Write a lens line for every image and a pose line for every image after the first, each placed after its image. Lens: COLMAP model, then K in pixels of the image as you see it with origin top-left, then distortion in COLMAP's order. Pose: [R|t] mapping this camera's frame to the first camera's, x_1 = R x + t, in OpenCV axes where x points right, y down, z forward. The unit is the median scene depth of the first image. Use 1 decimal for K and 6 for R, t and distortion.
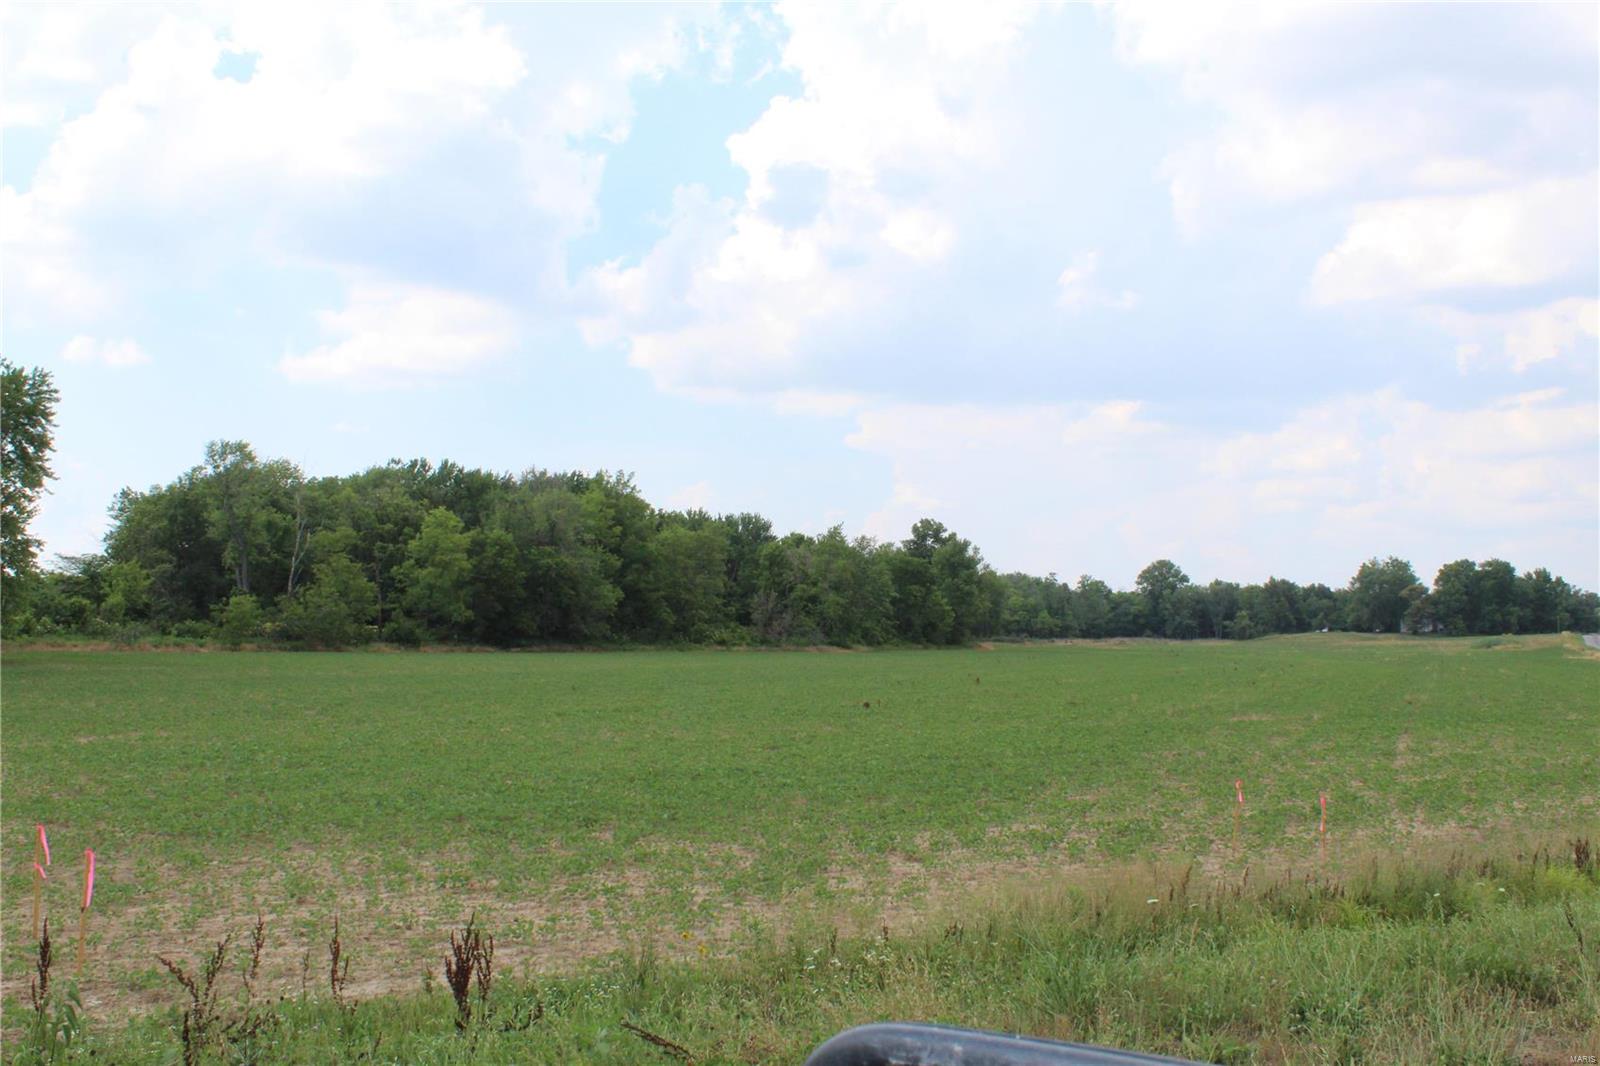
lens RADIAL K [[1582.7, 0, 800.0], [0, 1582.7, 533.0], [0, 0, 1]] dist [-0.107479, 0.017906]
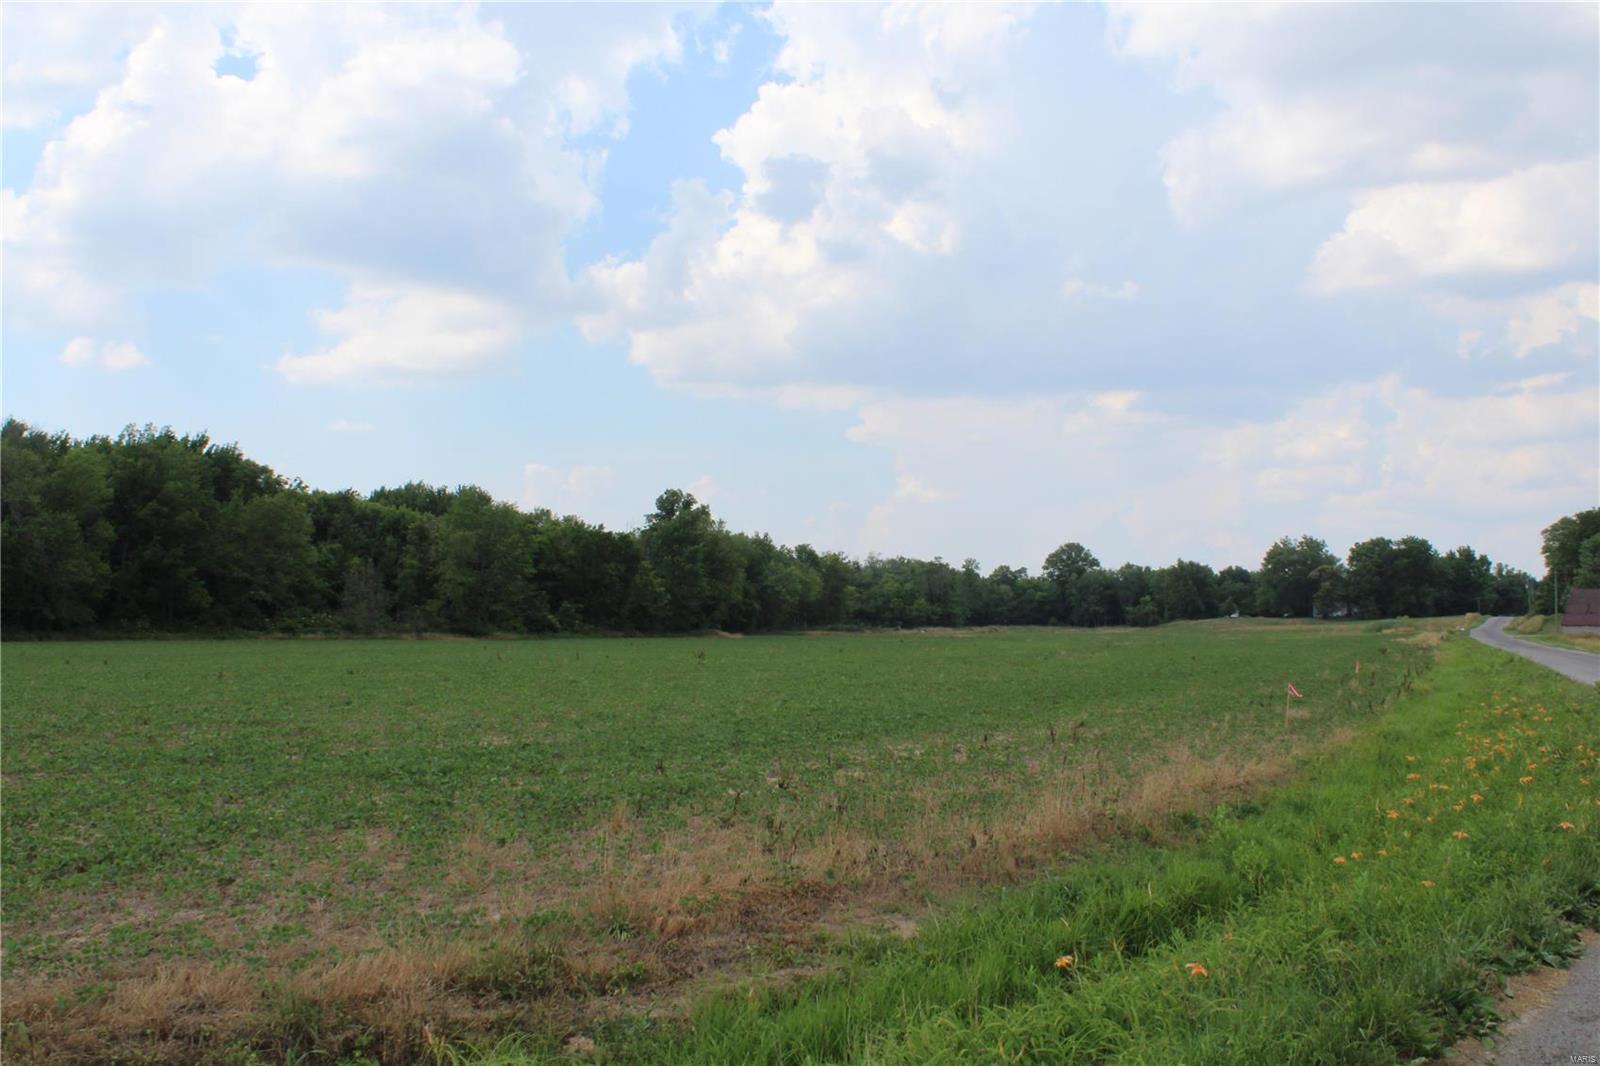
lens RADIAL K [[1582.7, 0, 800.0], [0, 1582.7, 533.0], [0, 0, 1]] dist [-0.107479, 0.017906]
pose [[0.999924, -0.012032, -0.002730, 0.079709], [0.012042, 0.999921, 0.003486, 0.006651], [0.002687, -0.003519, 0.999990, 0.062839]]
